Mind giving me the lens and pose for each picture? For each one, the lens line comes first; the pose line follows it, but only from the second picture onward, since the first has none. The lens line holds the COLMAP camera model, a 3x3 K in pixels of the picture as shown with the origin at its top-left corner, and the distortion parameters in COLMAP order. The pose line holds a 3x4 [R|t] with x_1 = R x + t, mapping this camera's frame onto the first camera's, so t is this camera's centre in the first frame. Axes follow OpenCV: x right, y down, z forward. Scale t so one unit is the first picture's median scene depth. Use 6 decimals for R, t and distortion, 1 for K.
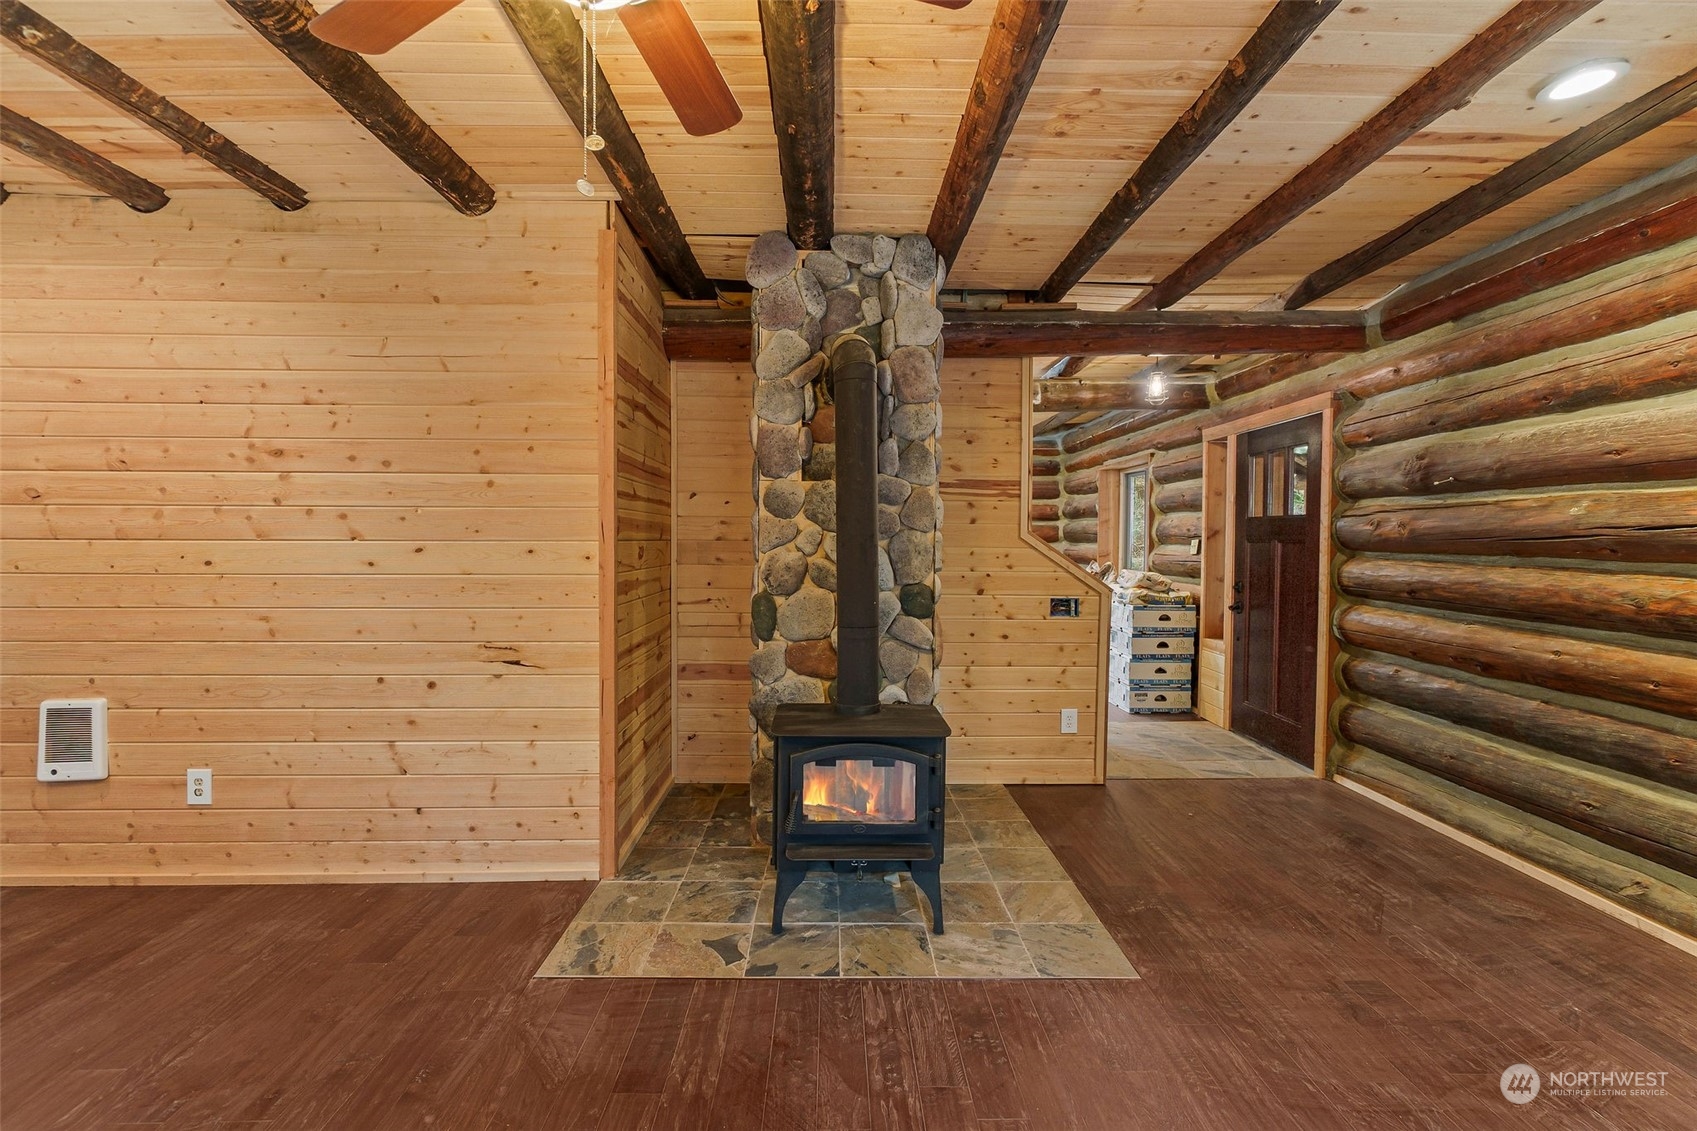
lens RADIAL K [[730.1, 0, 849.2], [0, 730.1, 565.0], [0, 0, 1]] dist [-0.004410, -0.000664]
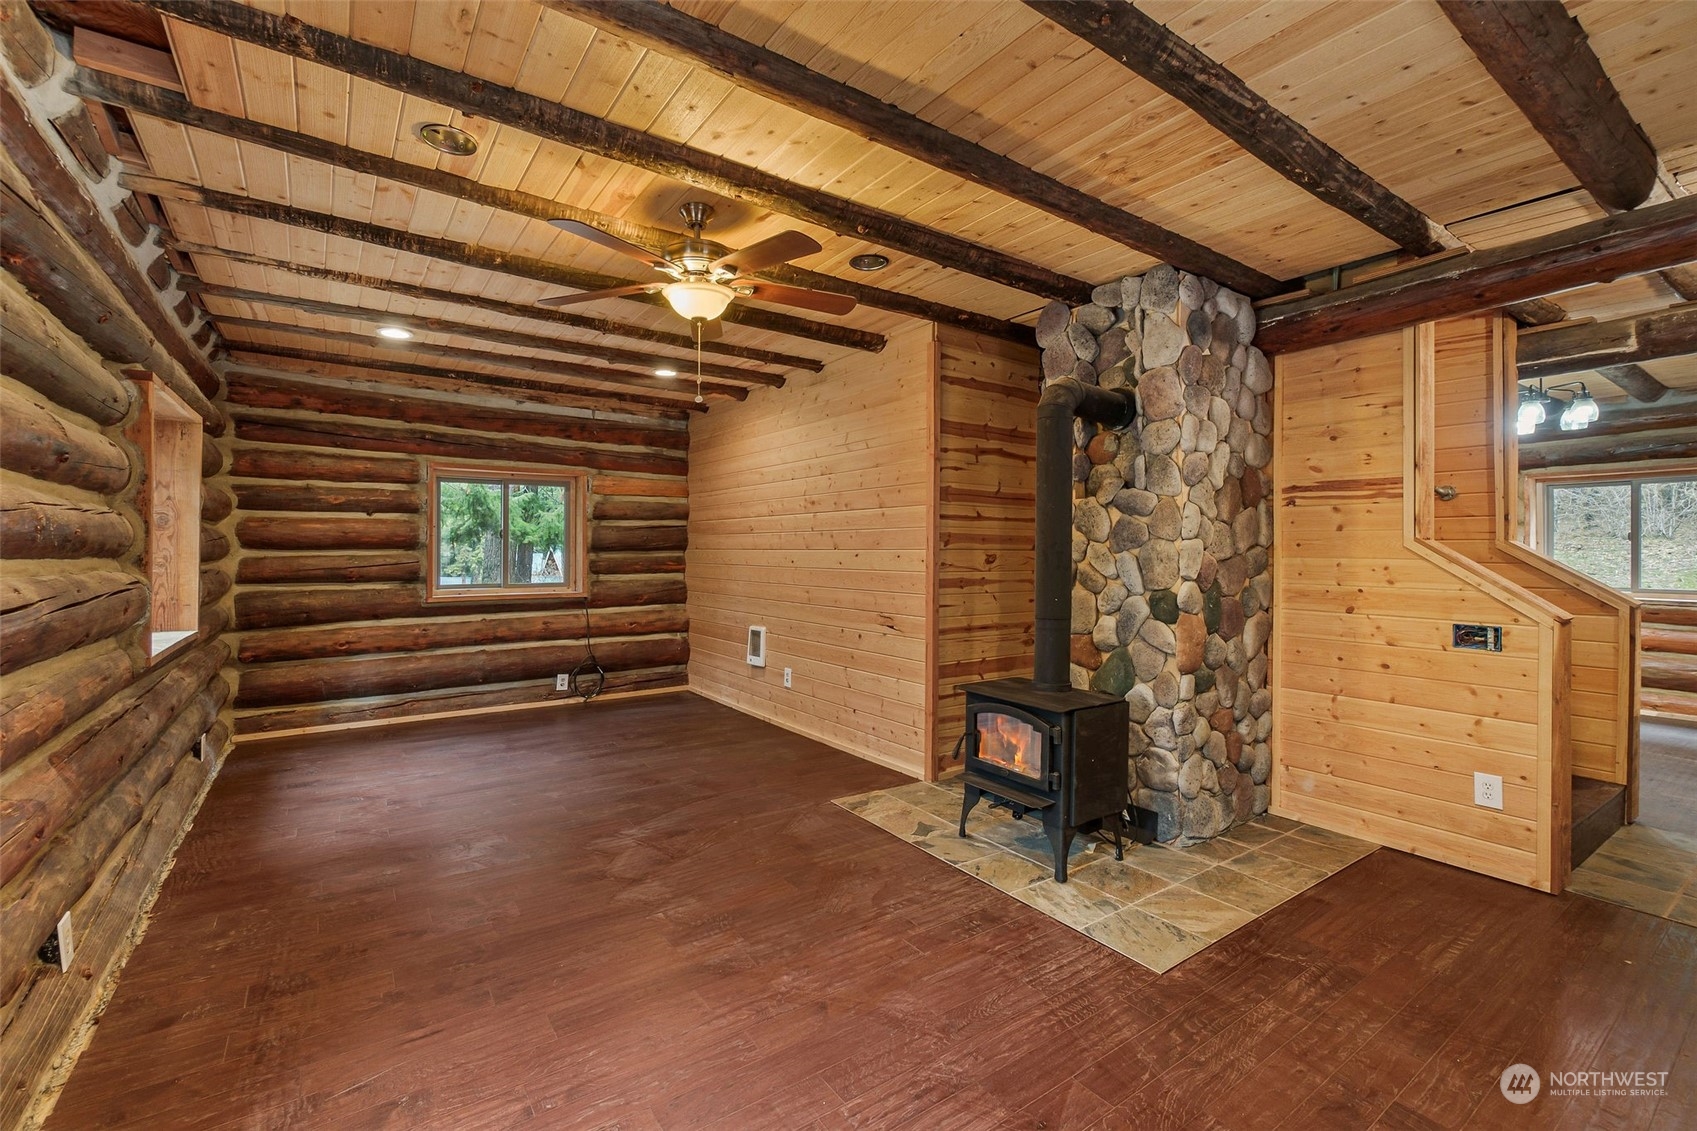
lens RADIAL K [[730.1, 0, 839.0], [0, 730.1, 552.7], [0, 0, 1]] dist [-0.004410, -0.000664]
pose [[0.552235, -0.000378, -0.833689, 0.795904], [-0.033488, 0.999183, -0.022636, 0.013113], [0.833016, 0.040419, 0.551771, 0.031302]]
